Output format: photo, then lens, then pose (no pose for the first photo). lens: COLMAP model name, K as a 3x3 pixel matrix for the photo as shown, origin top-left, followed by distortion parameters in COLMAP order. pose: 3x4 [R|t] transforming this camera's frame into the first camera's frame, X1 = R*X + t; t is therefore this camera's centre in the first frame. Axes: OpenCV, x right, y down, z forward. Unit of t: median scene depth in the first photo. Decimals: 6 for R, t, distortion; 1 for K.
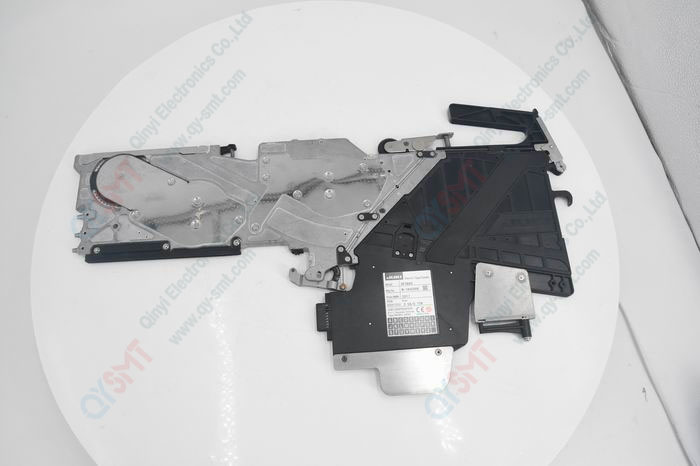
lens RADIAL K [[478.4, 0, 350.0], [0, 478.4, 233.0], [0, 0, 1]] dist [-0.127124, 0.052511]
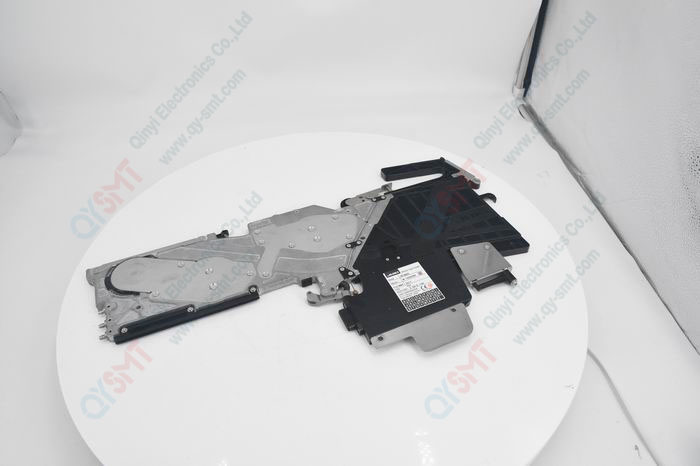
lens RADIAL K [[478.4, 0, 350.0], [0, 478.4, 233.0], [0, 0, 1]] dist [-0.127124, 0.052511]
pose [[0.937807, -0.253044, 0.237668, -0.252894], [0.335502, 0.836520, -0.433212, 0.466419], [-0.089193, 0.486008, 0.869391, -0.068093]]
